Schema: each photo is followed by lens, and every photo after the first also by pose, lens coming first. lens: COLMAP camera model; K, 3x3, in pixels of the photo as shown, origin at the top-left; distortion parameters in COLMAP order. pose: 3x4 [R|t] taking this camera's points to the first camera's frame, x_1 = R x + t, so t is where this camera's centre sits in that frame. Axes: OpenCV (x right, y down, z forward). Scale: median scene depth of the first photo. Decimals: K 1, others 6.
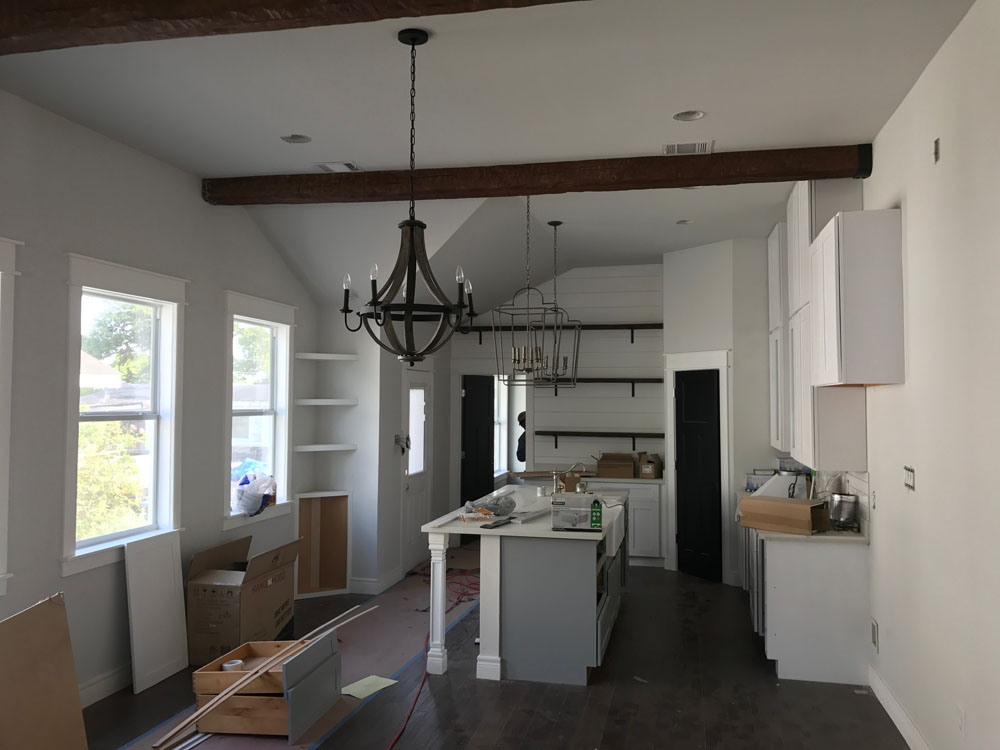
lens RADIAL K [[806.6, 0, 497.5], [0, 806.6, 362.1], [0, 0, 1]] dist [0.010806, 0.004023]
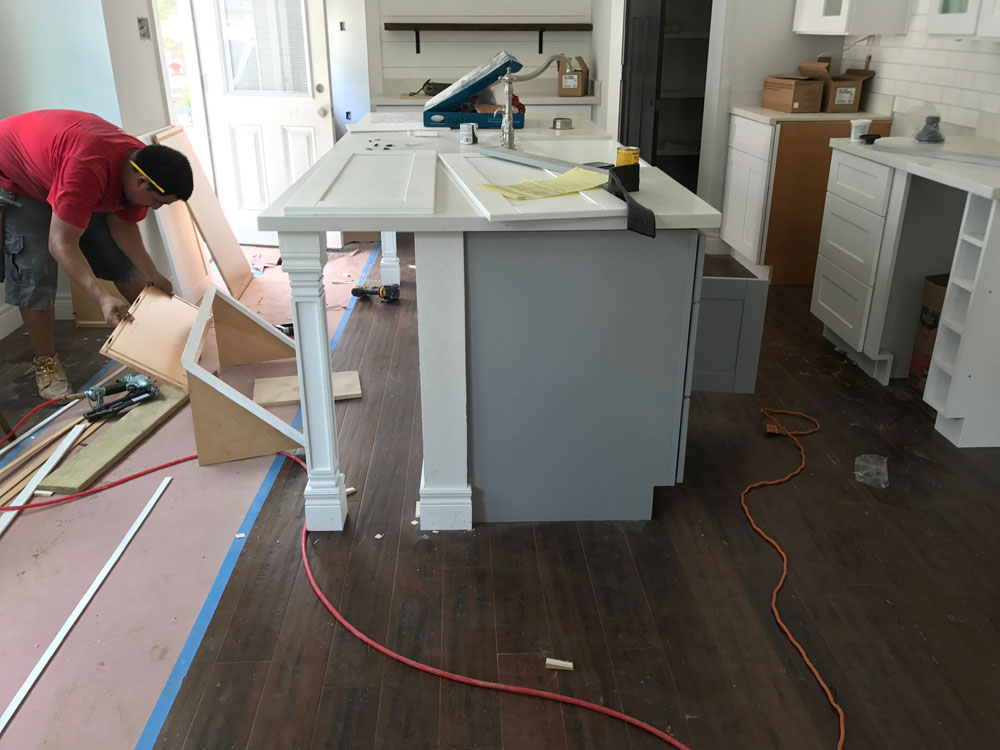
lens RADIAL K [[824.3, 0, 501.4], [0, 824.3, 363.0], [0, 0, 1]] dist [0.083595, -0.165722]
pose [[0.963138, -0.106461, 0.247043, -0.087674], [-0.007639, 0.907160, 0.420716, 0.097216], [-0.268898, -0.407095, 0.872908, 0.593443]]
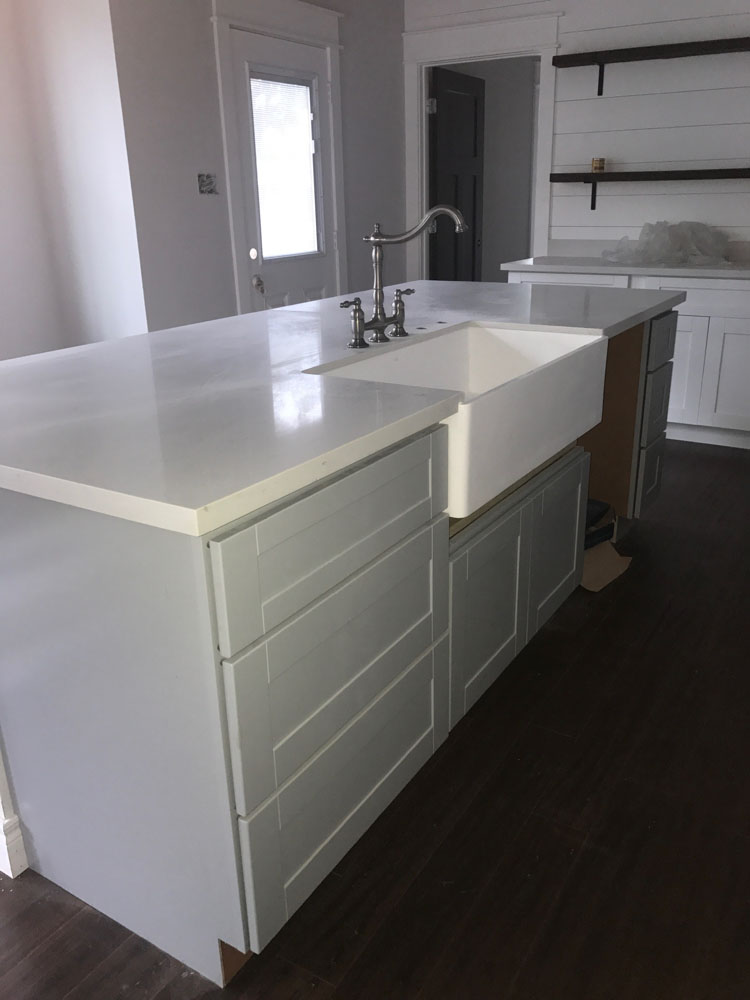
lens RADIAL K [[821.3, 0, 387.4], [0, 821.3, 501.7], [0, 0, 1]] dist [-0.075222, -0.000547]
pose [[0.947124, 0.088776, -0.308341, 0.223024], [0.040940, 0.919674, 0.390543, 0.130219], [0.318244, -0.382517, 0.867411, 0.800365]]
